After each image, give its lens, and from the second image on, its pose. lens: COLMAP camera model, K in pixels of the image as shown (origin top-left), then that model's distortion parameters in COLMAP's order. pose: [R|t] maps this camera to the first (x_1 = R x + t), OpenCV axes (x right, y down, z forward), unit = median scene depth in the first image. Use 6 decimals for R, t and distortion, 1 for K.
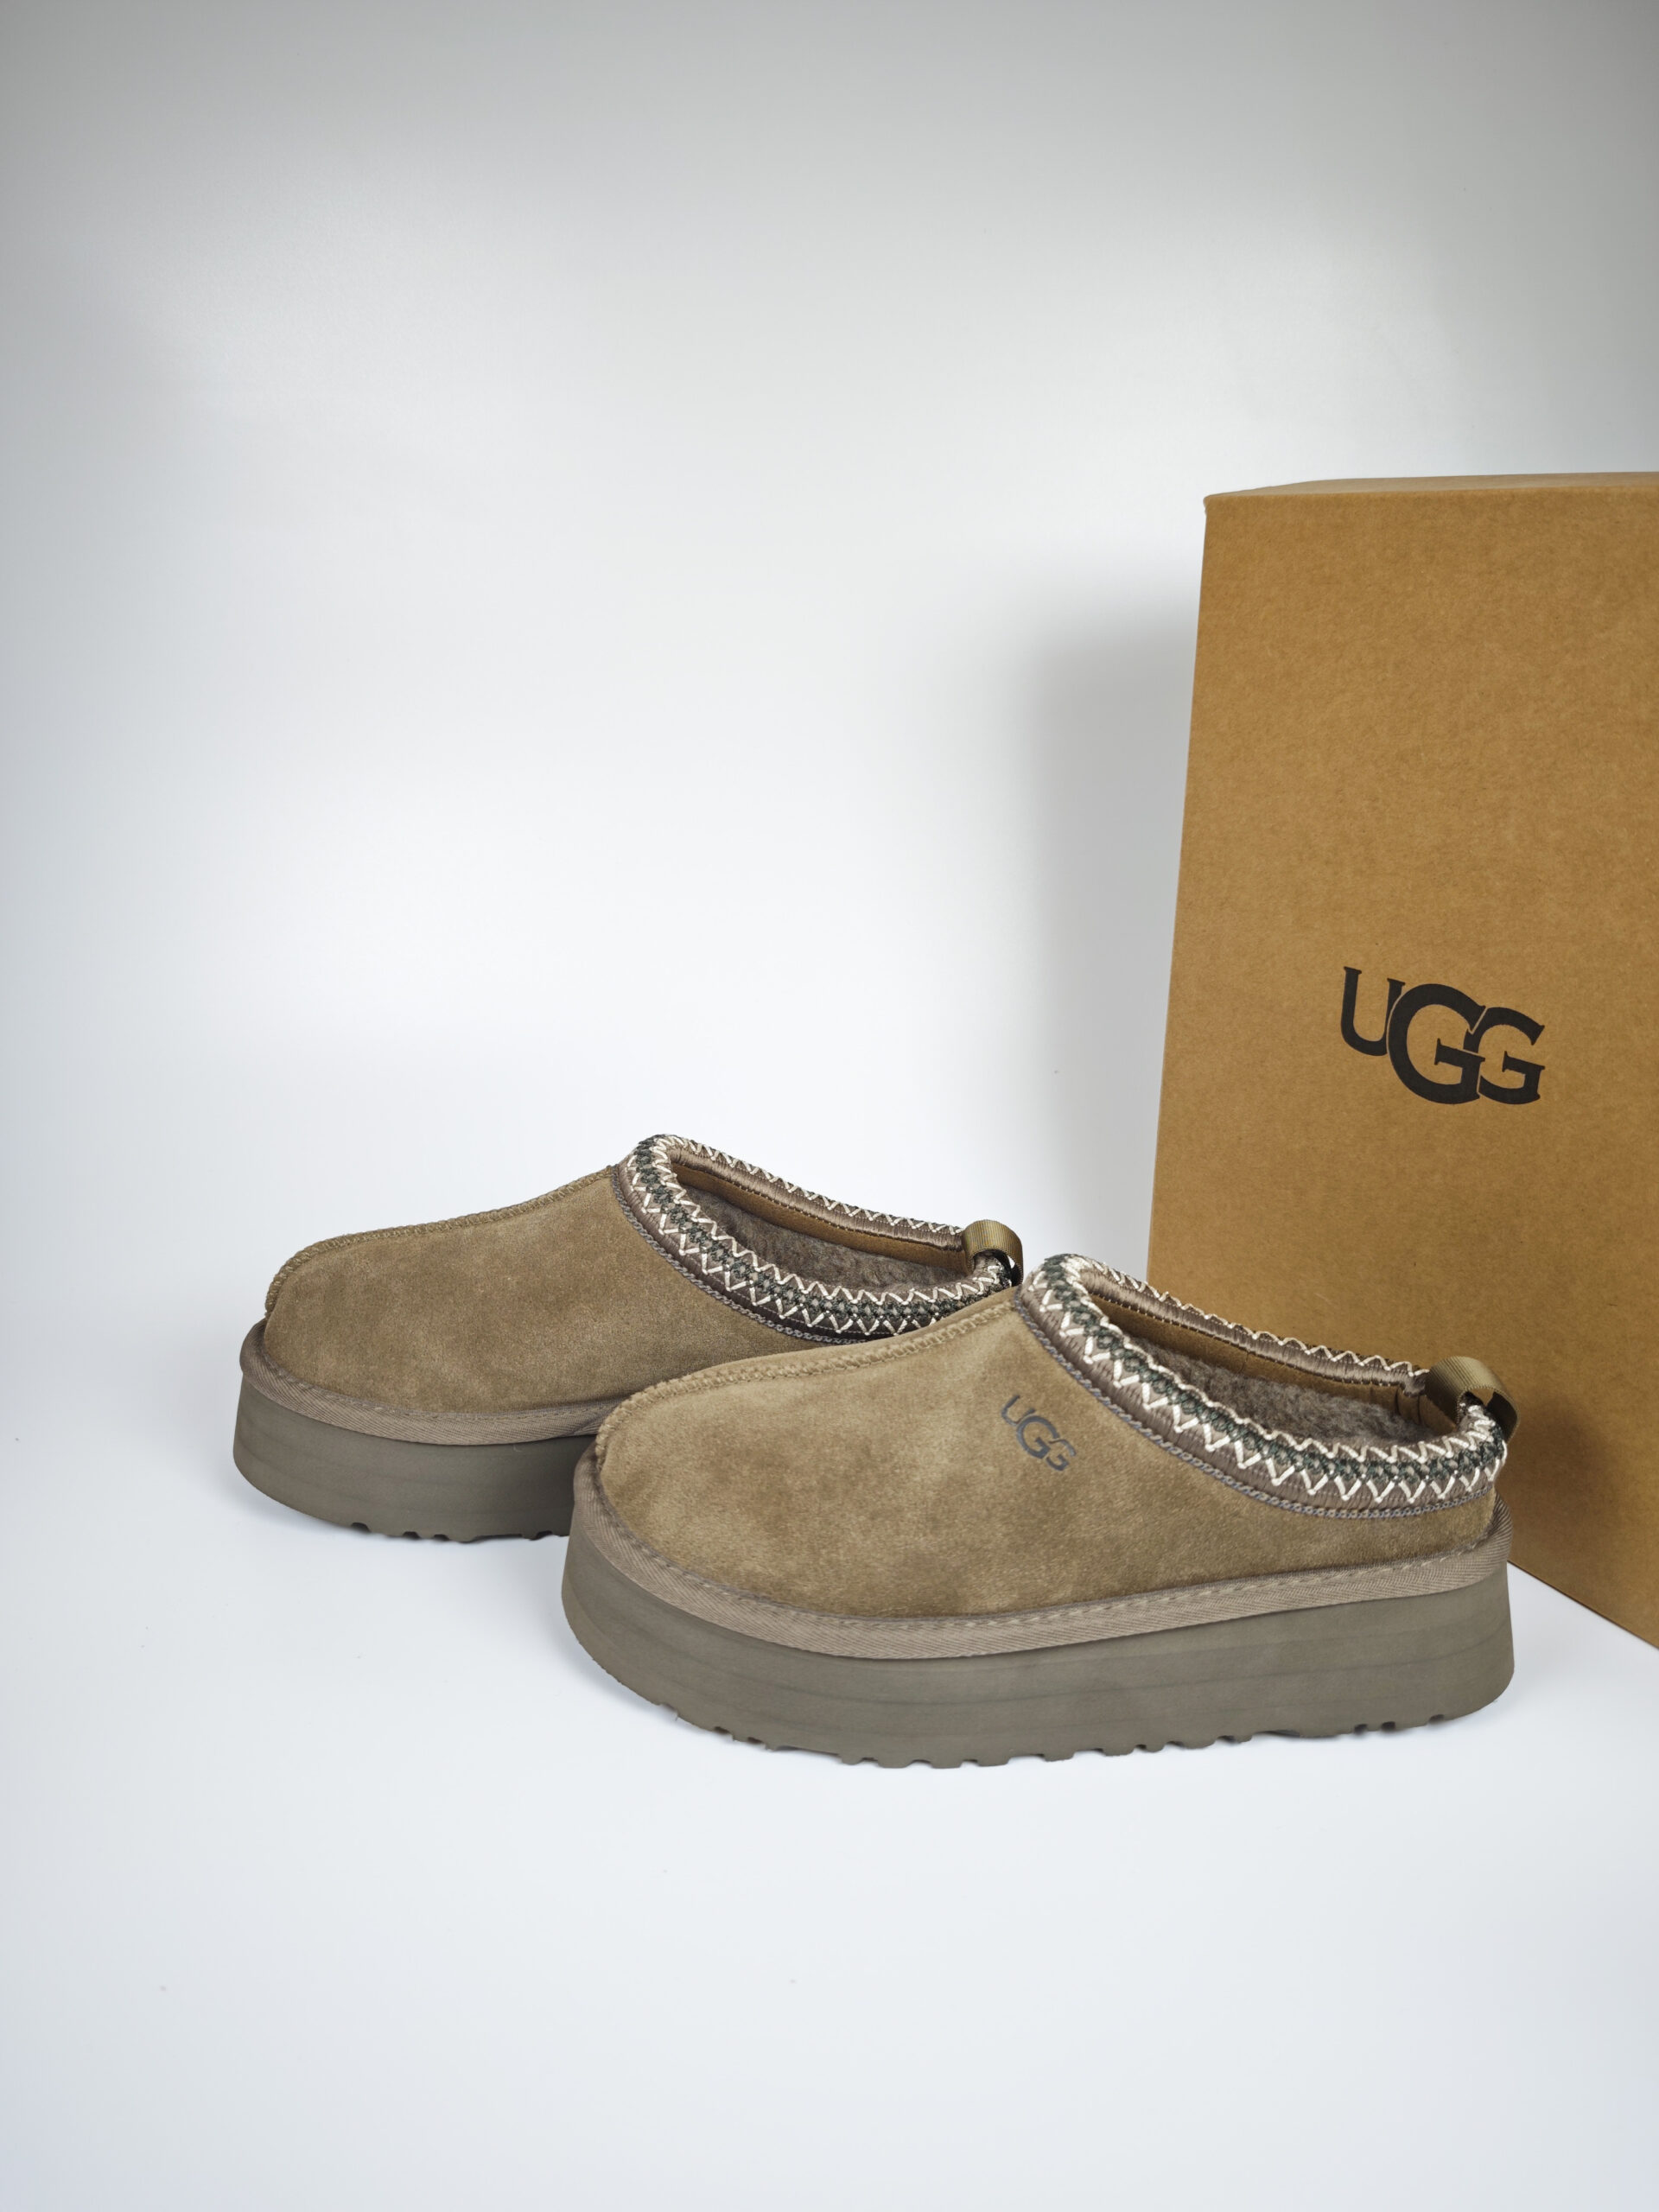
lens RADIAL K [[1496.8, 0, 827.0], [0, 1496.8, 1111.3], [0, 0, 1]] dist [-0.071697, -0.011641]
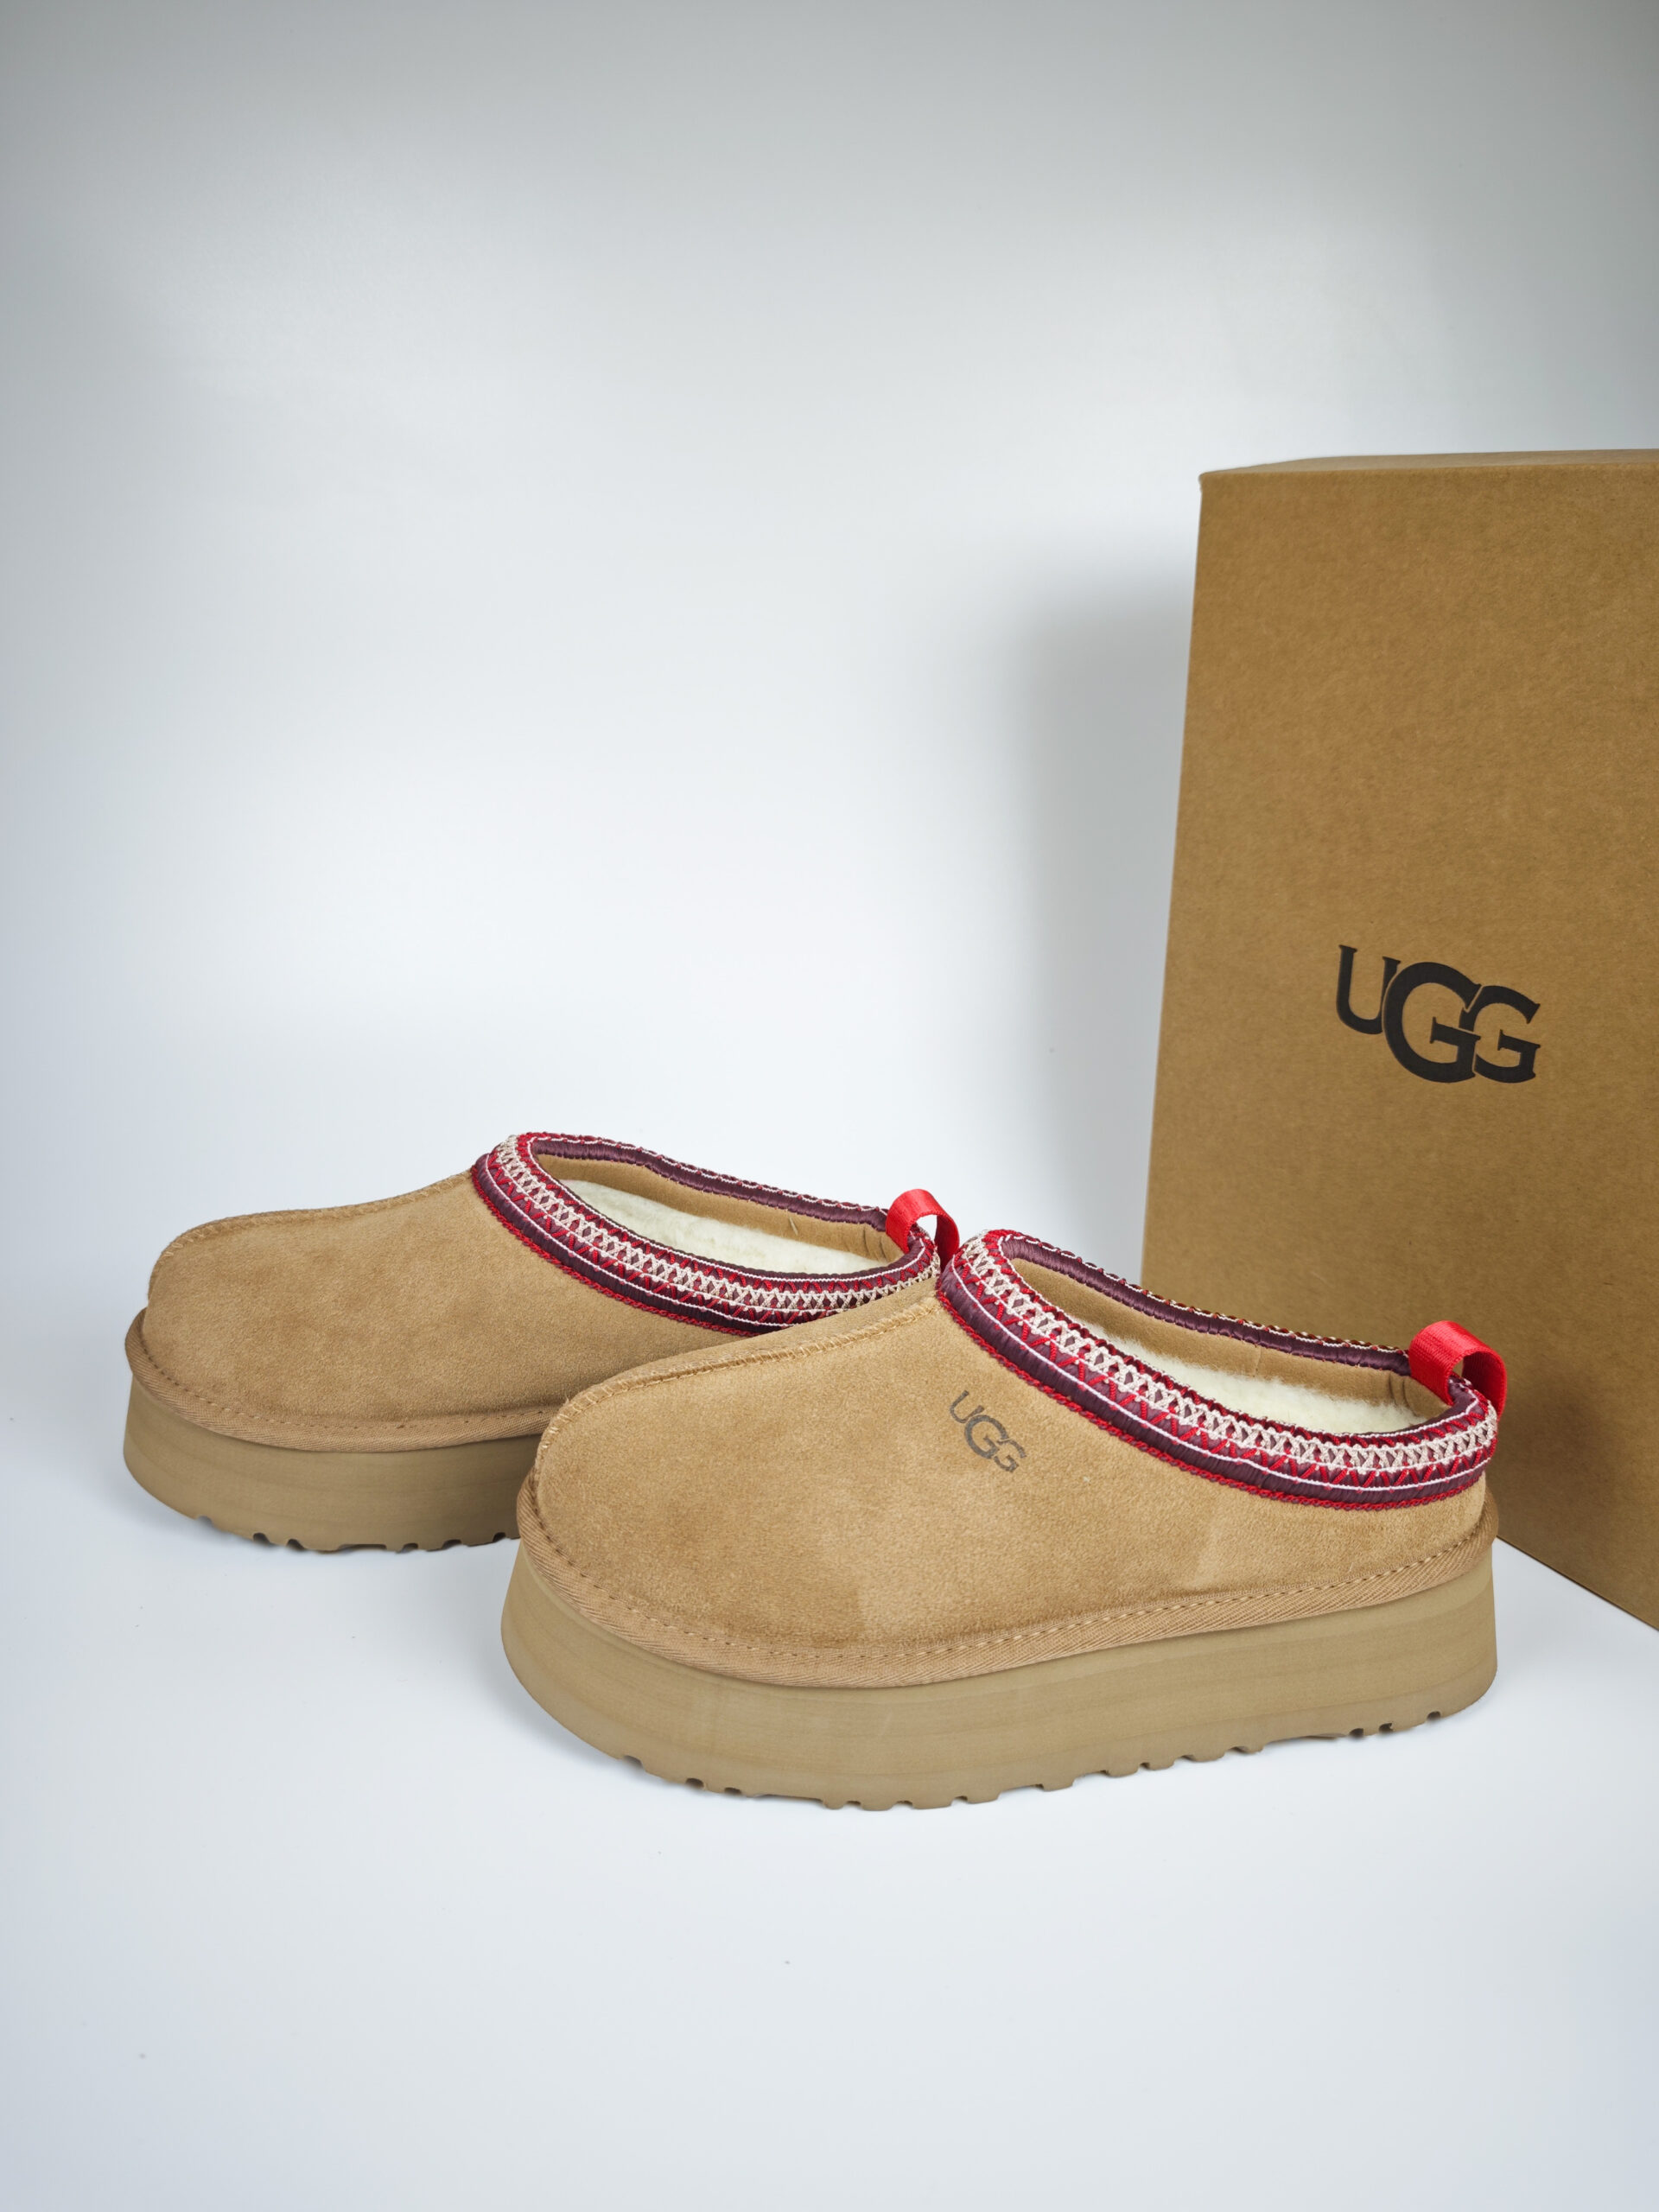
lens RADIAL K [[1496.8, 0, 831.6], [0, 1496.8, 1092.1], [0, 0, 1]] dist [-0.071697, -0.011641]
pose [[0.999979, -0.000821, 0.006356, 0.013436], [0.000816, 0.999999, 0.000830, 0.010133], [-0.006357, -0.000825, 0.999979, 0.116267]]
